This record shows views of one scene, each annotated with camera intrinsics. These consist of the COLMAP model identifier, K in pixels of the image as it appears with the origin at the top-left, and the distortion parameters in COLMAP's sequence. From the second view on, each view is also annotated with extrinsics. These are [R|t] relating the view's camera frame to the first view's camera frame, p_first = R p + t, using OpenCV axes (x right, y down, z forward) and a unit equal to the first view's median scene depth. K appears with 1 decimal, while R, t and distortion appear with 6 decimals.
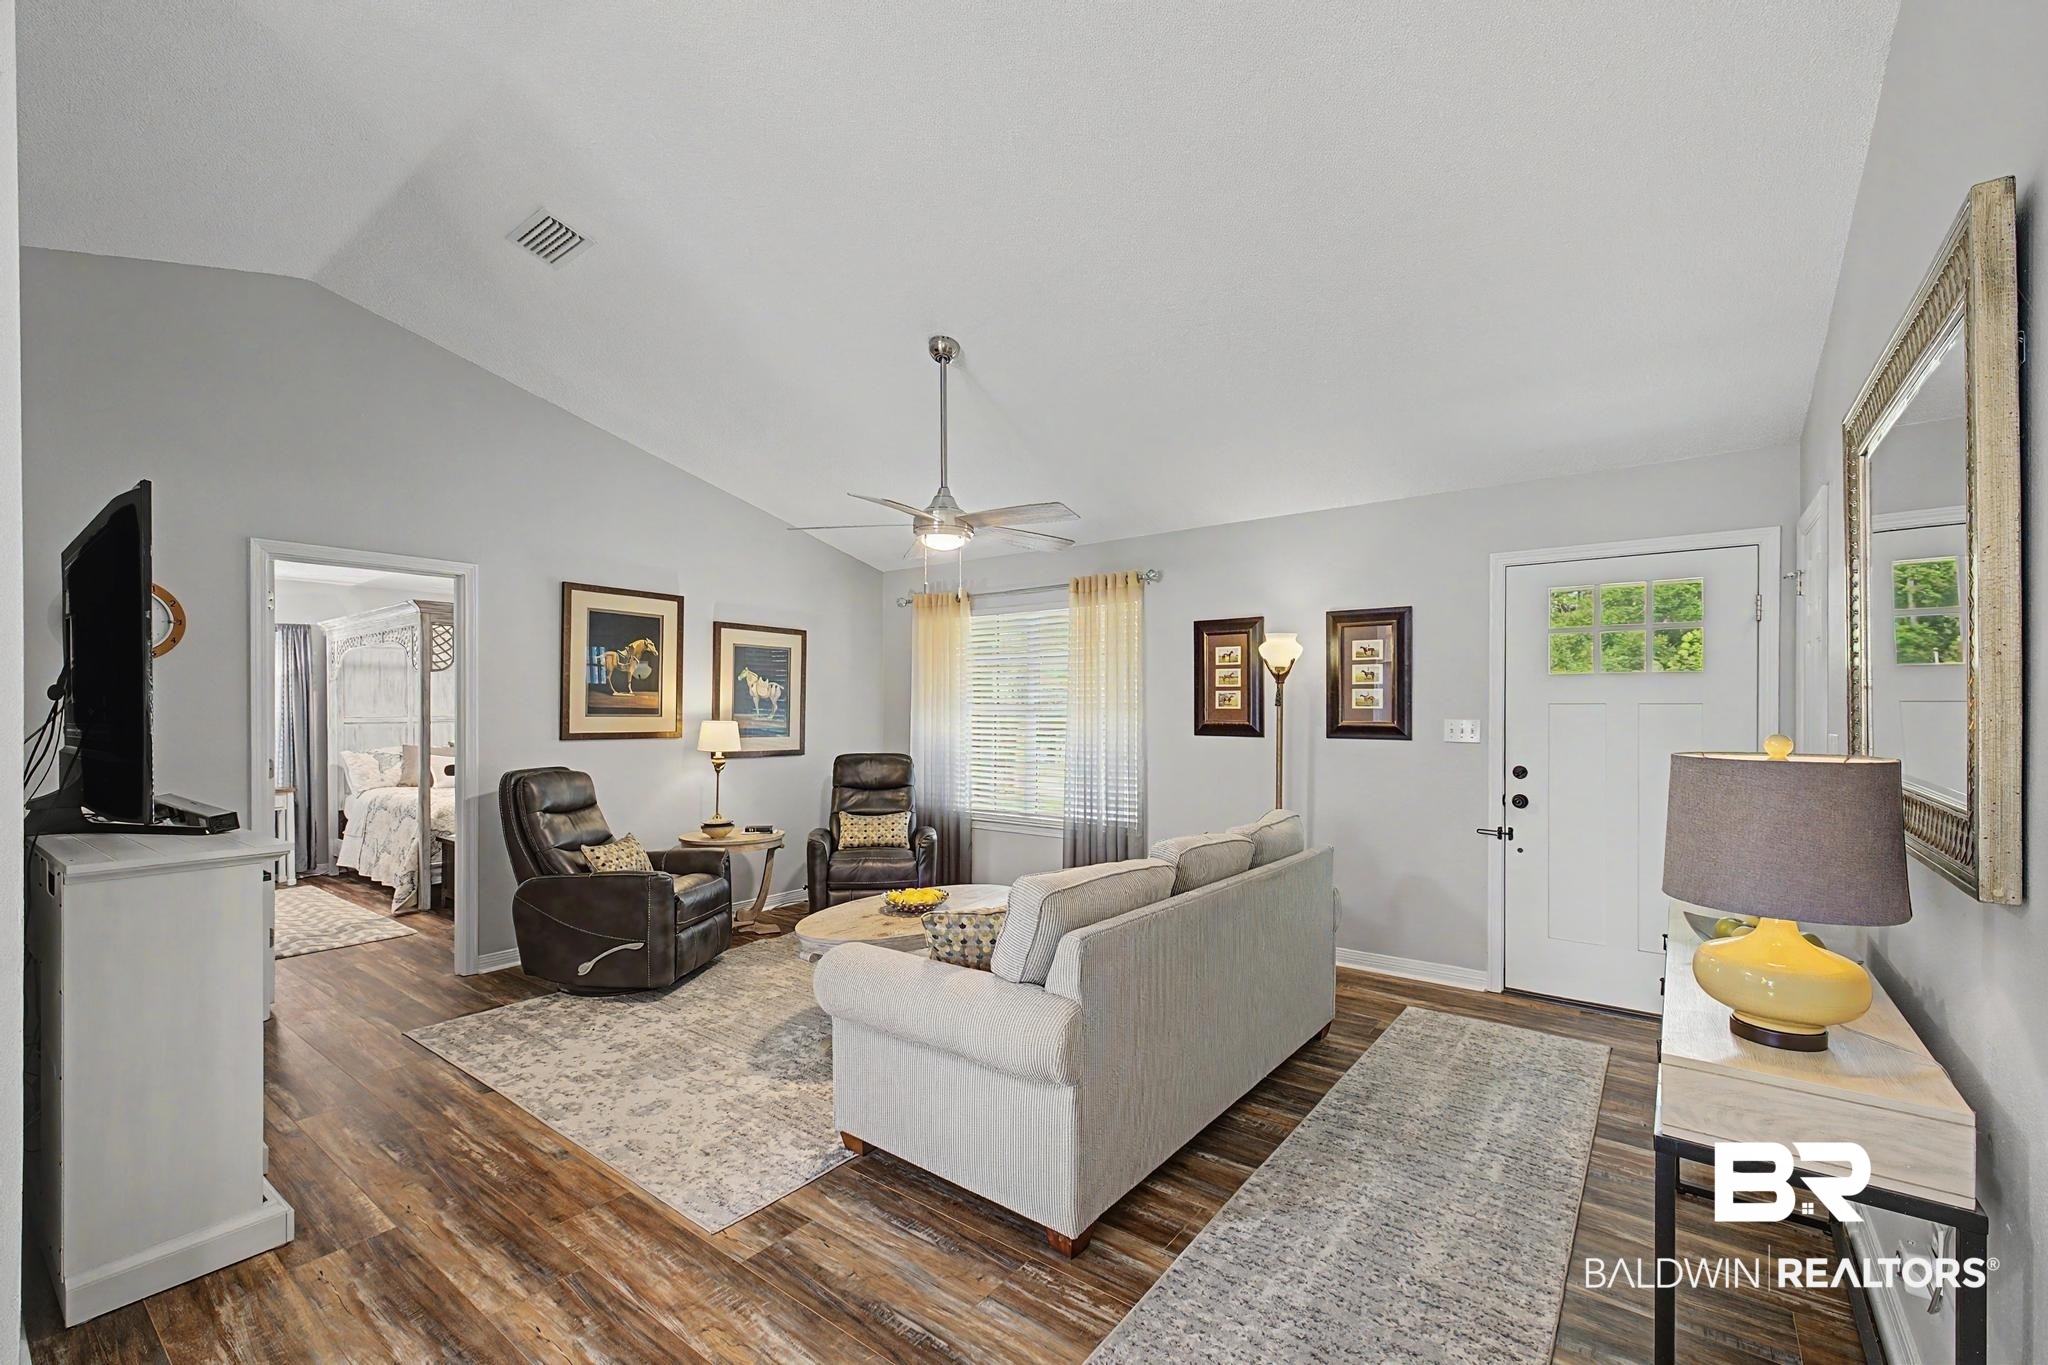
lens RADIAL K [[864.4, 0, 1018.7], [0, 864.4, 700.6], [0, 0, 1]] dist [0.004412, 0.000295]
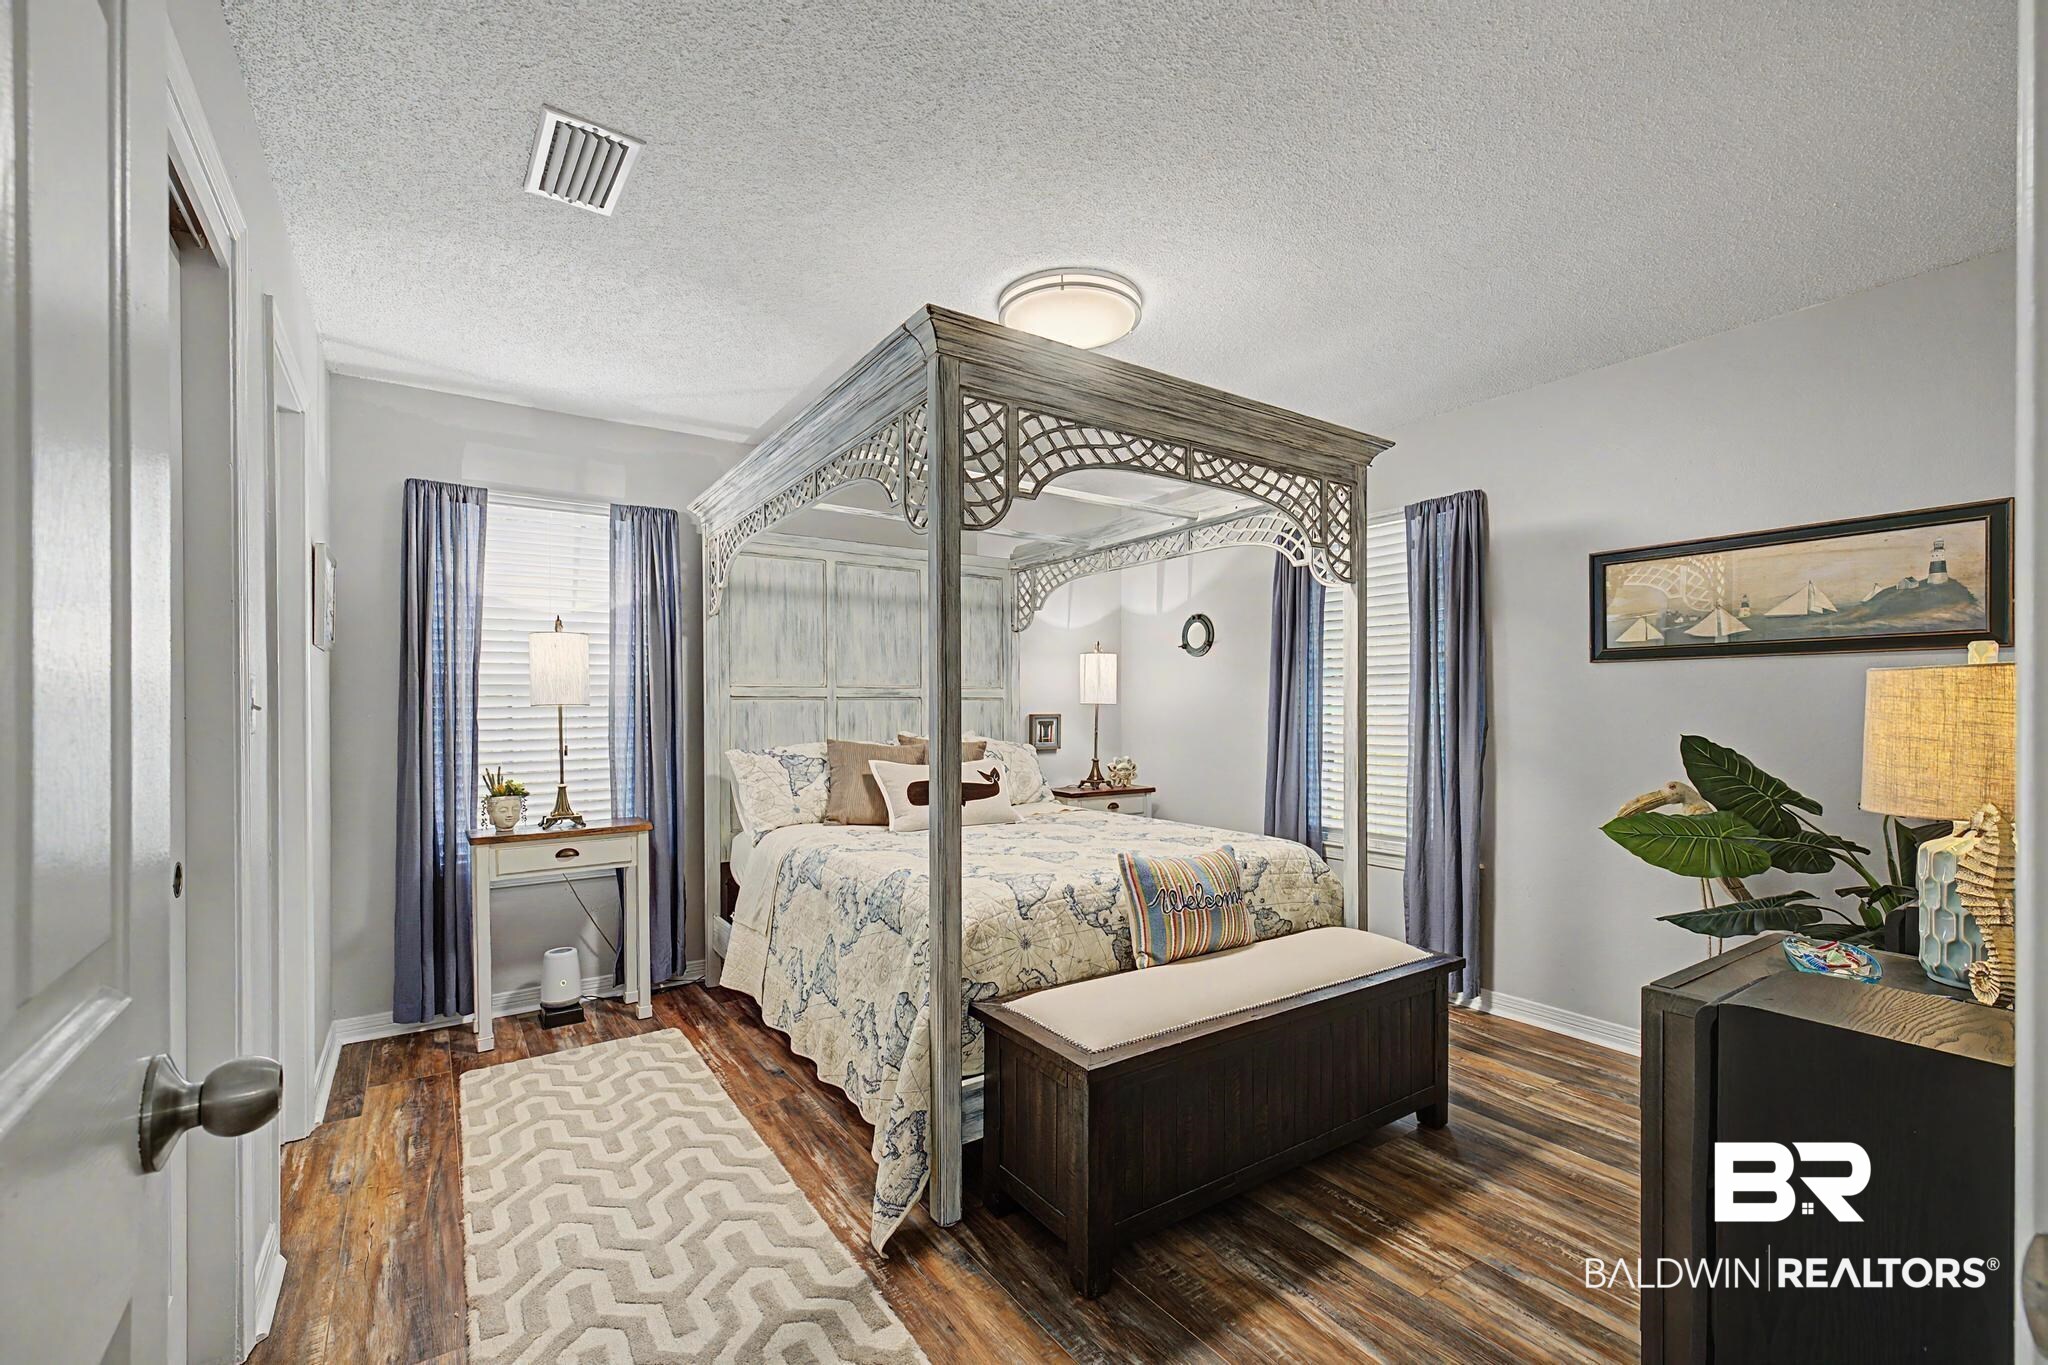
lens RADIAL K [[864.4, 0, 1033.7], [0, 864.4, 700.2], [0, 0, 1]] dist [0.004412, 0.000295]
pose [[0.955142, 0.000403, -0.296149, -0.462845], [0.000086, 0.999999, 0.001640, 0.028659], [0.296149, -0.001592, 0.955140, 0.573010]]
